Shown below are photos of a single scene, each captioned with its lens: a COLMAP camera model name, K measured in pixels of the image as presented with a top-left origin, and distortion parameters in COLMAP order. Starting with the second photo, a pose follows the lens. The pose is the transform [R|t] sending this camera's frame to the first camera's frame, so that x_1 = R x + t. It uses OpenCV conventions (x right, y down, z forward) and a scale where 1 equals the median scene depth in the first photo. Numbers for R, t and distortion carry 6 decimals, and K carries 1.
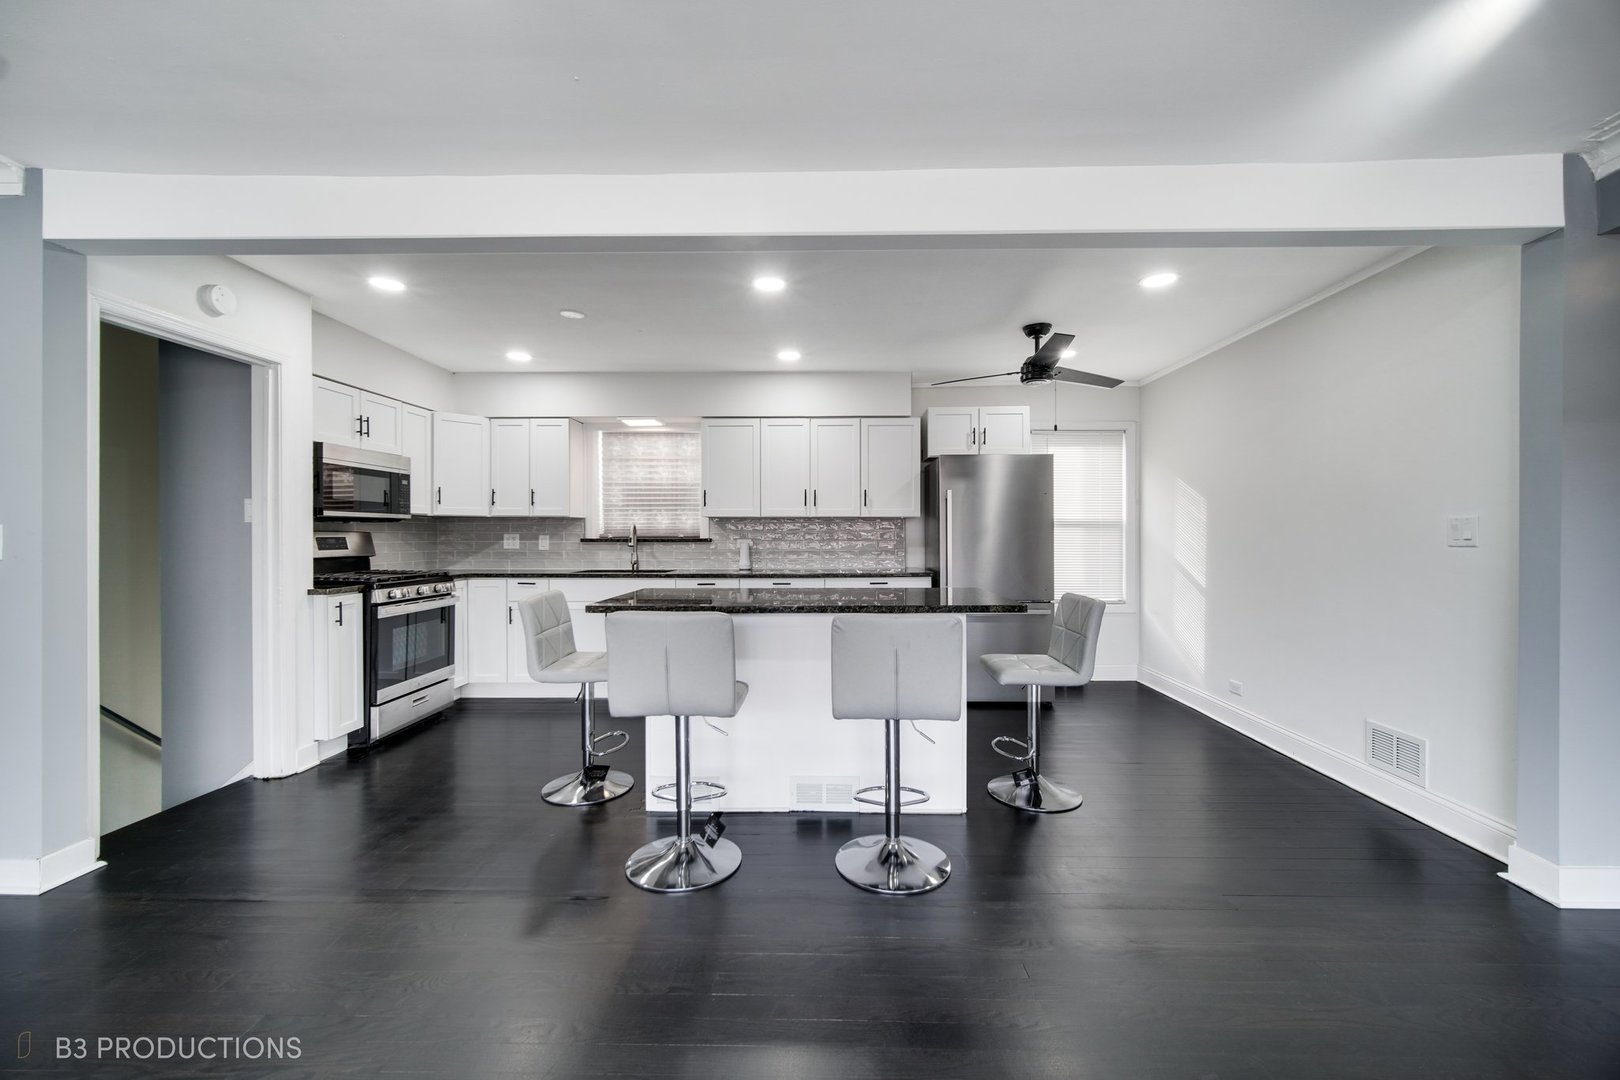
lens RADIAL K [[597.9, 0, 768.1], [0, 597.9, 535.6], [0, 0, 1]] dist [0.000505, 0.000019]
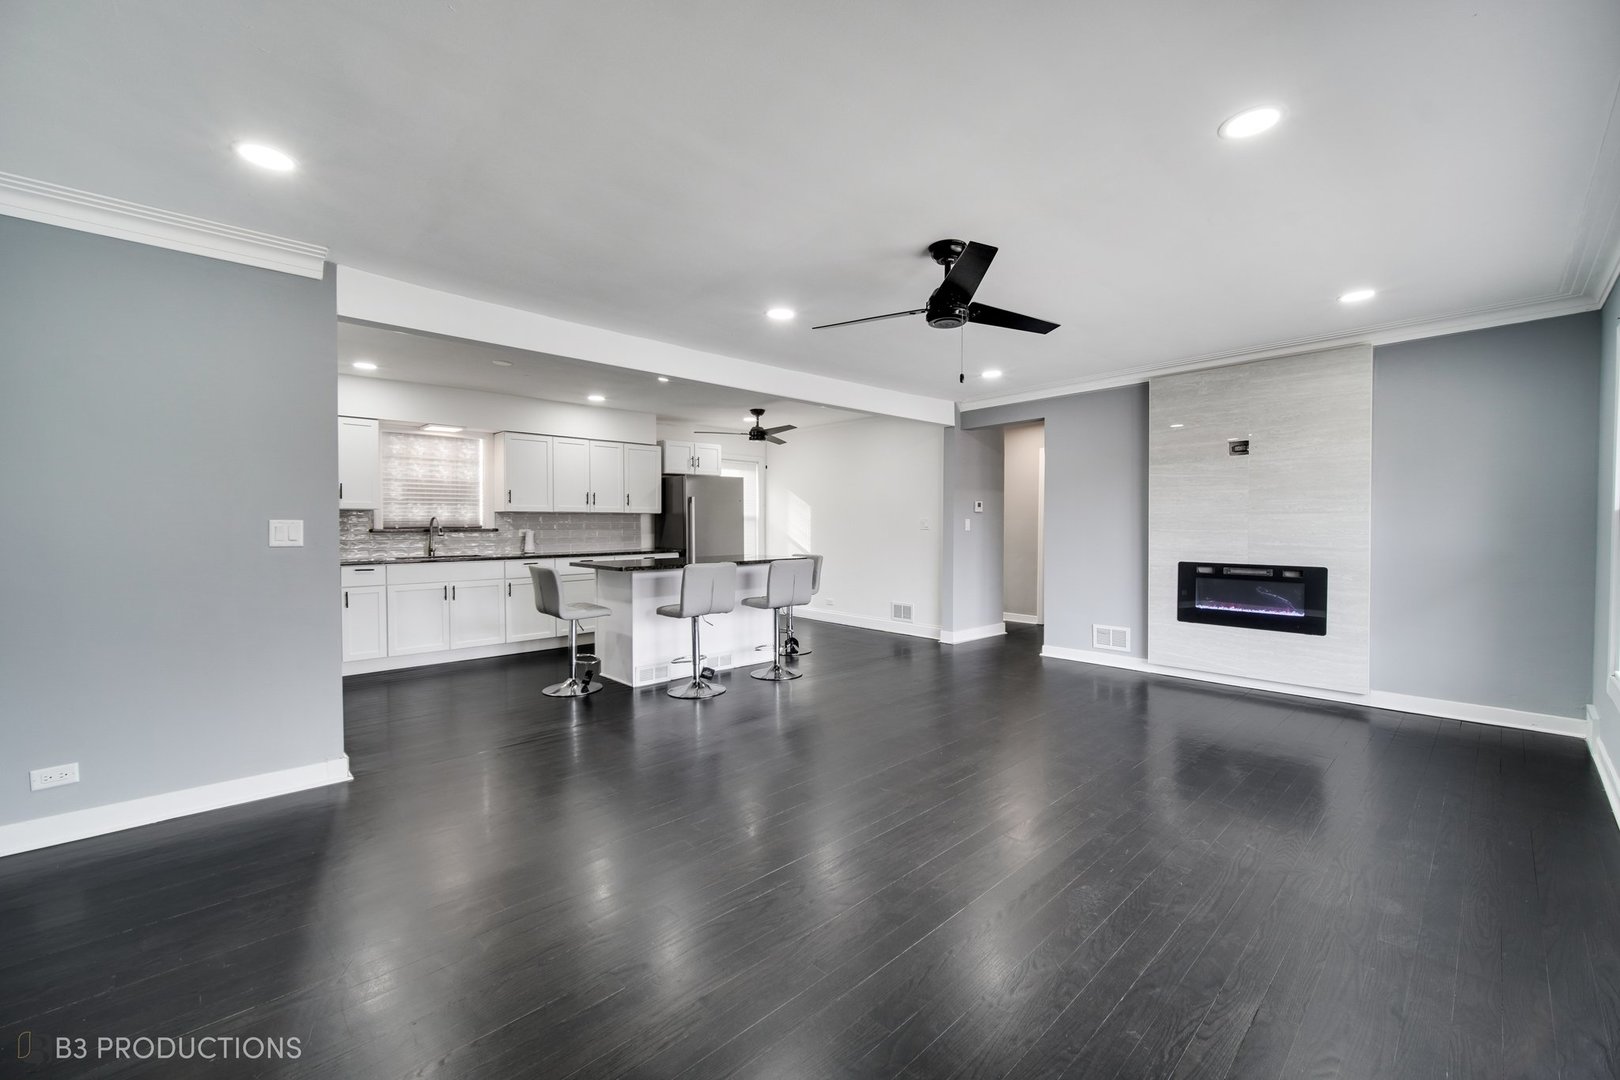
lens RADIAL K [[644.7, 0, 731.1], [0, 644.7, 522.9], [0, 0, 1]] dist [0.000331, 0.000087]
pose [[0.726210, 0.001305, 0.687472, -0.721580], [-0.000134, 0.999998, -0.001757, -0.005194], [-0.687473, 0.001184, 0.726209, -0.325033]]
